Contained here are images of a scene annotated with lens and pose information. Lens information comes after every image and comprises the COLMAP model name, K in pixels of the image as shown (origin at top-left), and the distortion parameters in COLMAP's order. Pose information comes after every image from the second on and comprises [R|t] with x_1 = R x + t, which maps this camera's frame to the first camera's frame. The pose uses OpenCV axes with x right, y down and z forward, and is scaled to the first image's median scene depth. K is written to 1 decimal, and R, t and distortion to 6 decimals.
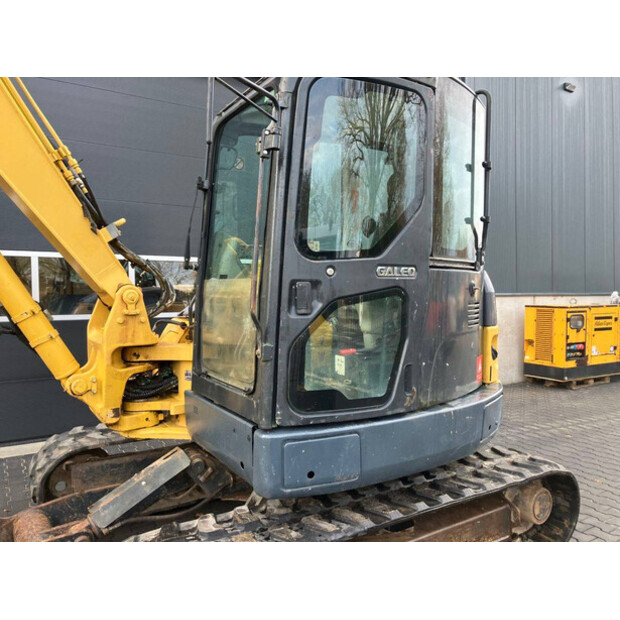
lens RADIAL K [[505.0, 0, 309.7], [0, 505.0, 313.3], [0, 0, 1]] dist [0.052905, -0.061006]
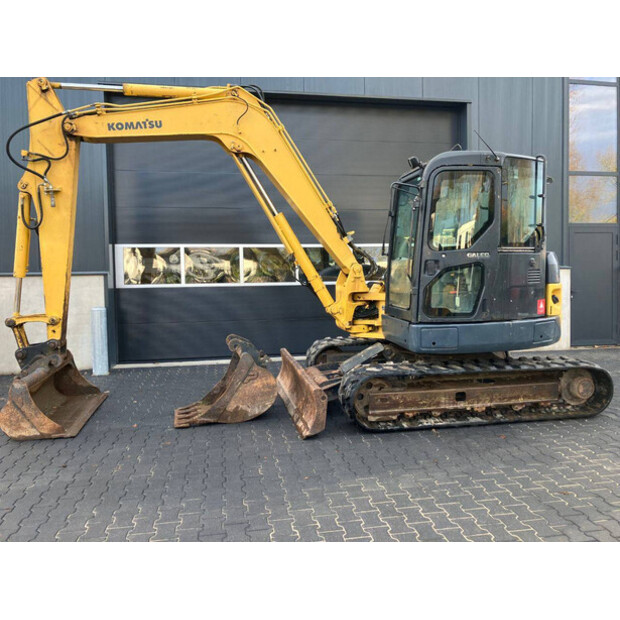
lens RADIAL K [[505.0, 0, 312.8], [0, 505.0, 300.6], [0, 0, 1]] dist [0.052905, -0.061006]
pose [[0.927302, 0.013644, -0.374064, 0.262264], [-0.005256, 0.999712, 0.023434, 0.050708], [0.374276, -0.019765, 0.927107, -1.009175]]
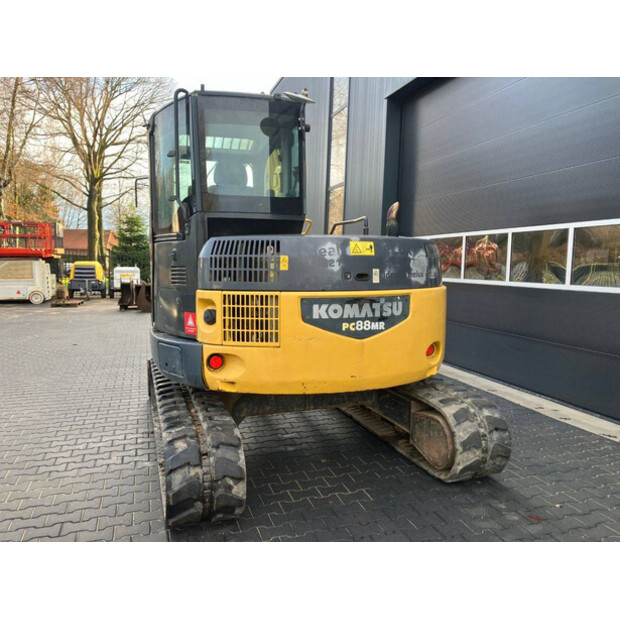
lens RADIAL K [[505.0, 0, 308.3], [0, 505.0, 306.9], [0, 0, 1]] dist [0.052905, -0.061006]
pose [[-0.239540, 0.085983, -0.967072, 1.426515], [-0.043582, 0.994114, 0.099183, -0.058467], [0.969908, 0.065906, -0.234383, 1.578795]]
